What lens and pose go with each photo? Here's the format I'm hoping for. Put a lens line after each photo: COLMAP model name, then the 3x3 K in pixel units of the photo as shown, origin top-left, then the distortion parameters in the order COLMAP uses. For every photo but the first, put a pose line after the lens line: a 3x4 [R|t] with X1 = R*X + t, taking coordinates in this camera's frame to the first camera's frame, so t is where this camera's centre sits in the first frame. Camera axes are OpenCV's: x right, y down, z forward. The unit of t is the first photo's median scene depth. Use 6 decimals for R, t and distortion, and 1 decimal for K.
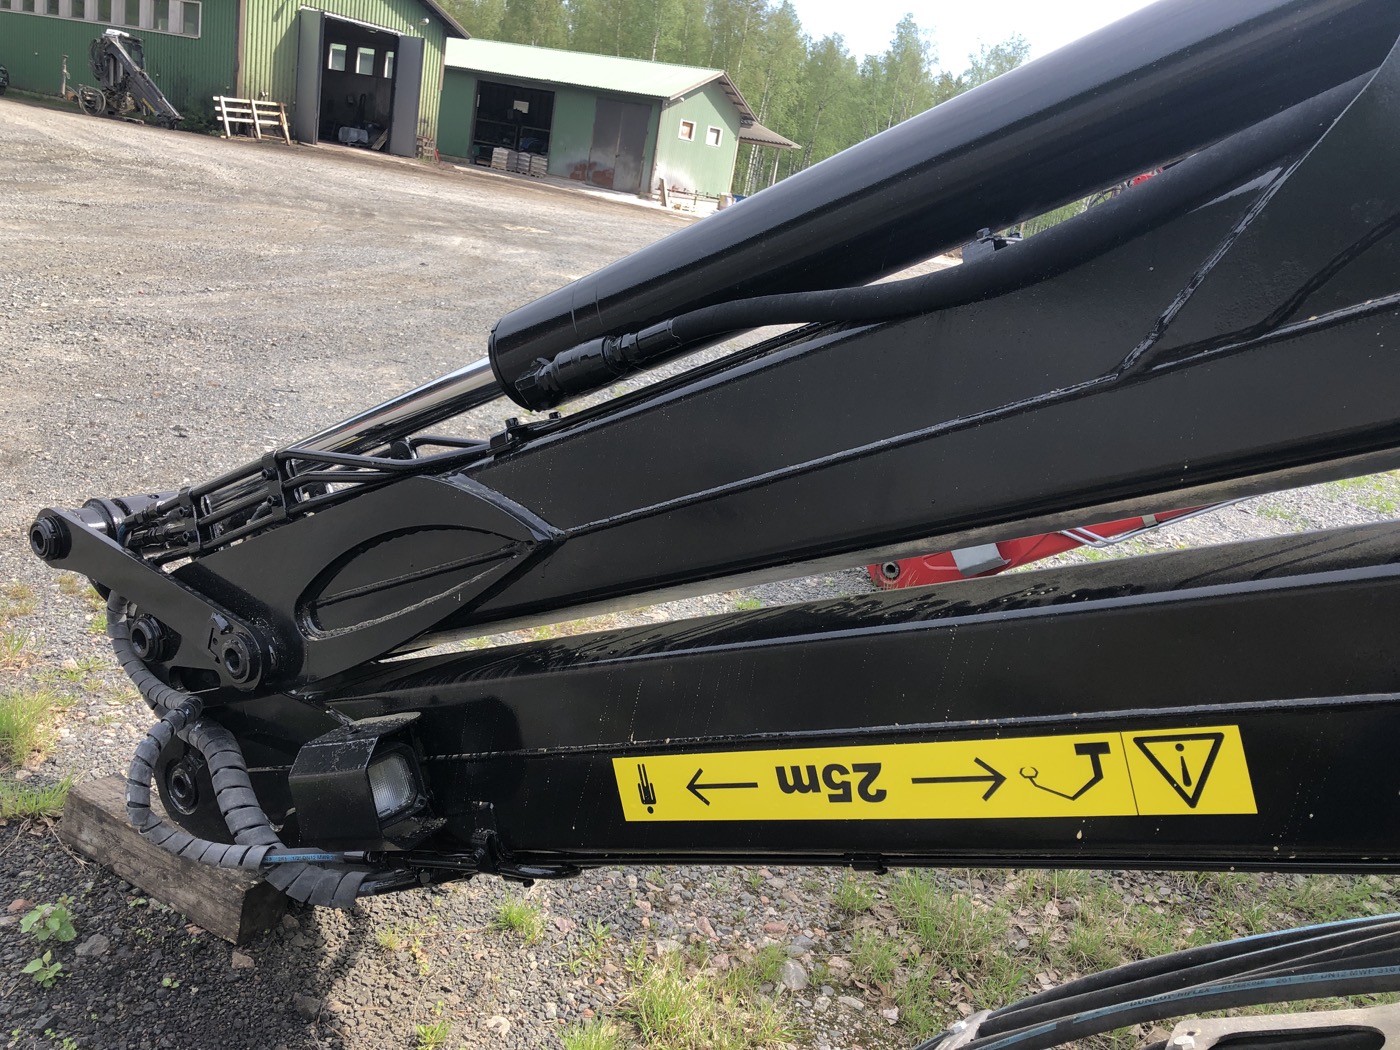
lens RADIAL K [[1146.9, 0, 702.8], [0, 1146.9, 513.7], [0, 0, 1]] dist [0.033895, -0.029210]
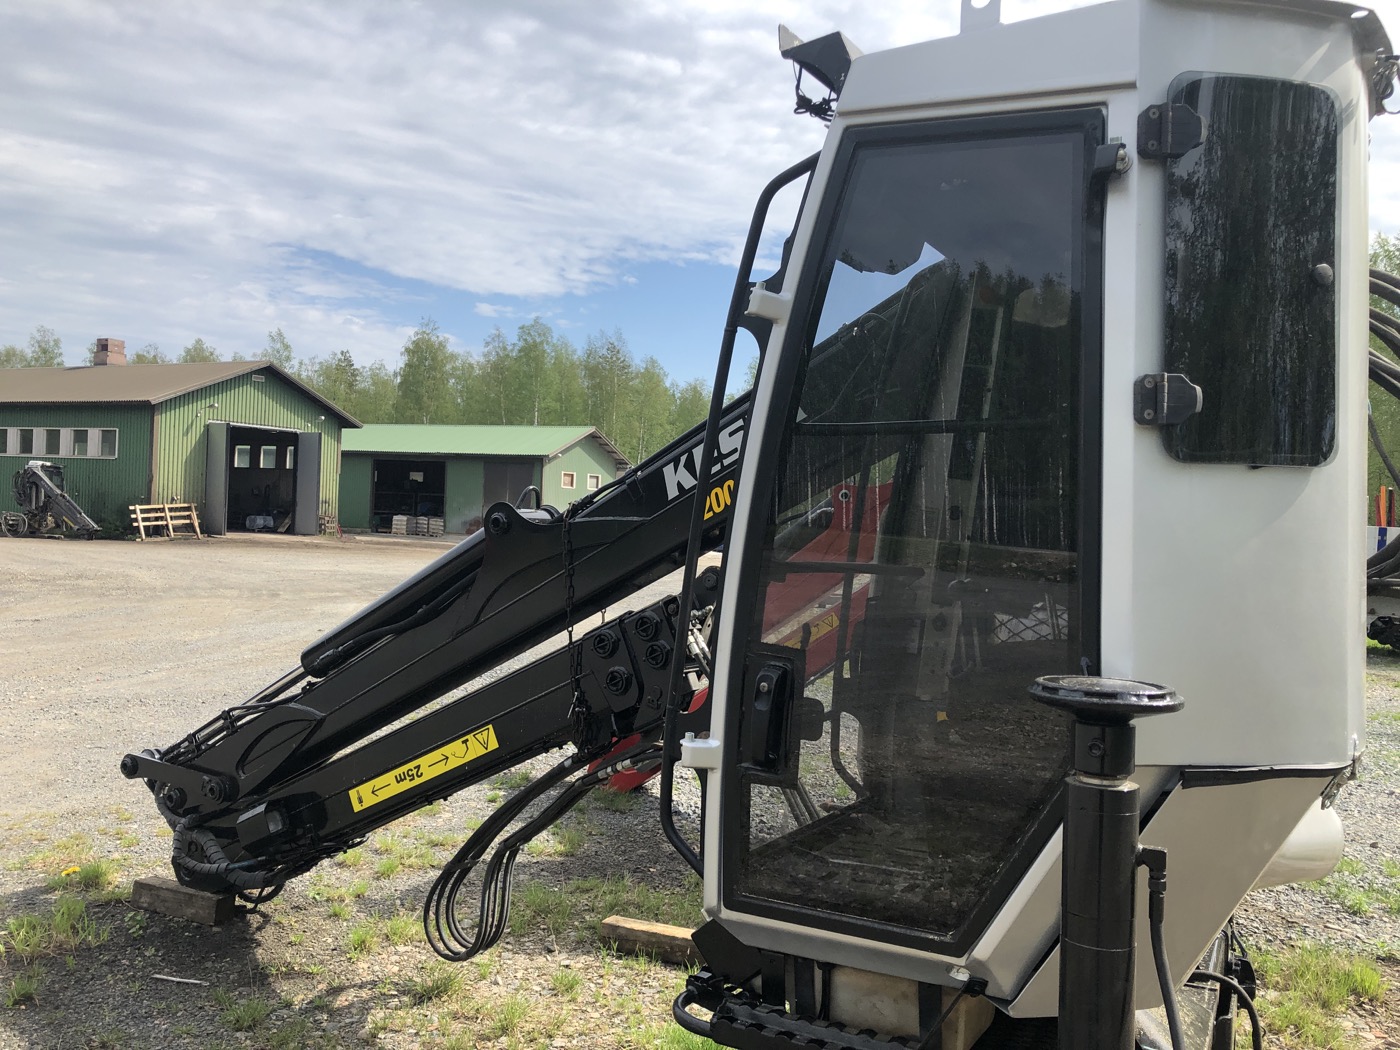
lens RADIAL K [[1146.9, 0, 697.5], [0, 1146.9, 527.3], [0, 0, 1]] dist [0.033895, -0.029210]
pose [[0.989500, -0.121679, 0.078000, 0.034943], [0.137933, 0.956216, -0.258119, 0.024086], [-0.043177, 0.266168, 0.962959, -0.109401]]
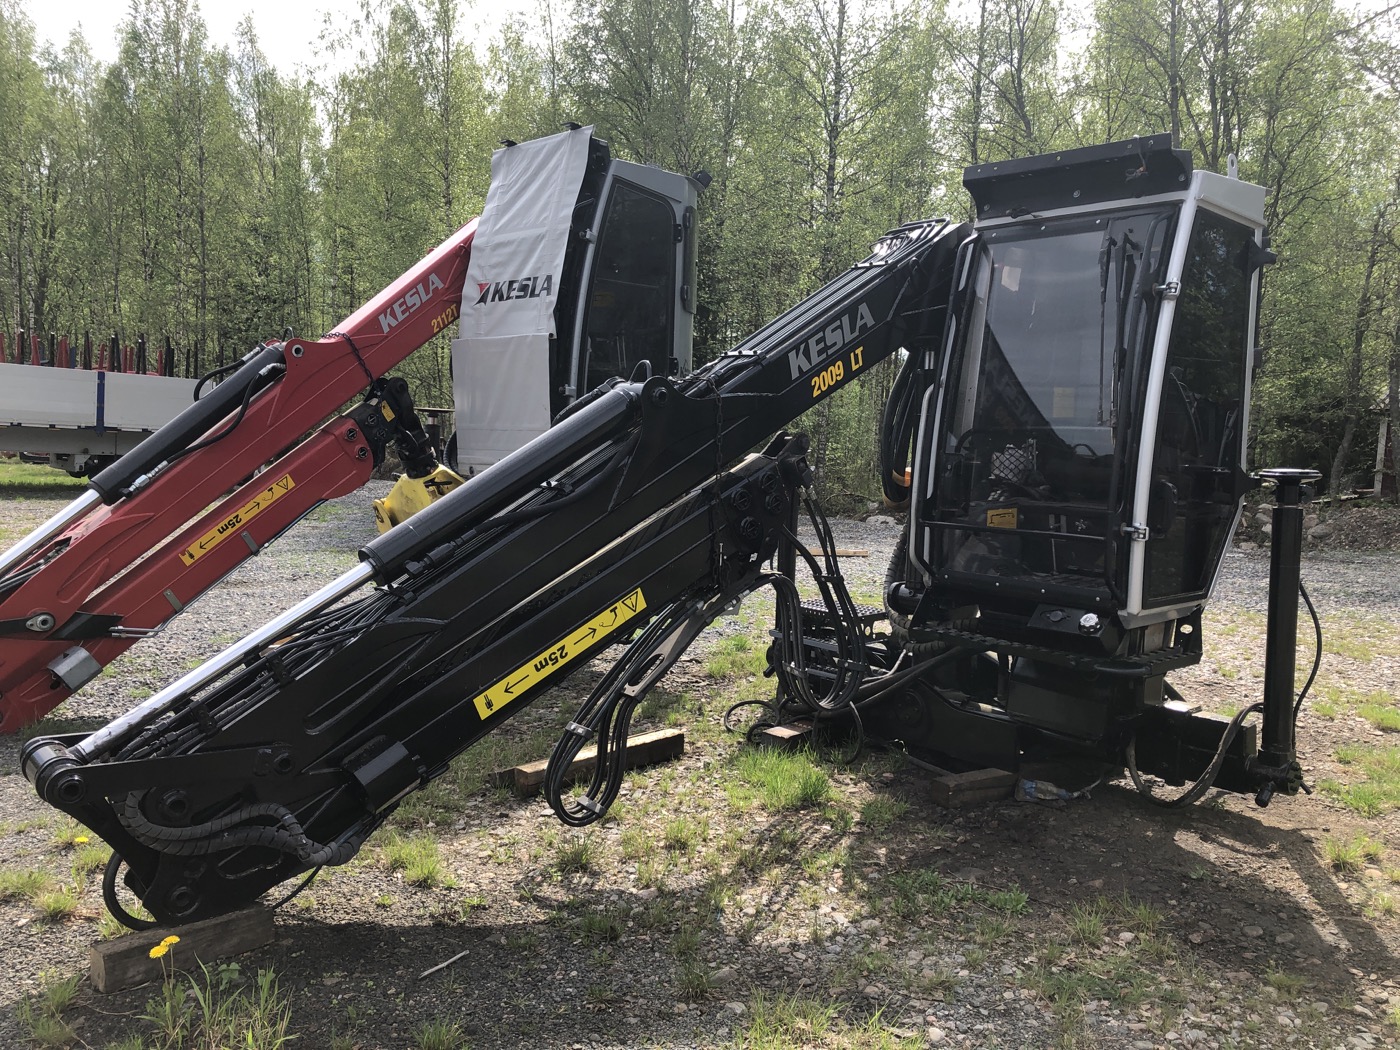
lens RADIAL K [[1146.9, 0, 705.2], [0, 1146.9, 524.7], [0, 0, 1]] dist [0.033895, -0.029210]
pose [[0.261566, -0.236159, 0.935848, -0.121200], [0.266949, 0.949483, 0.164988, -0.023914], [-0.927535, 0.206668, 0.311395, -0.019722]]
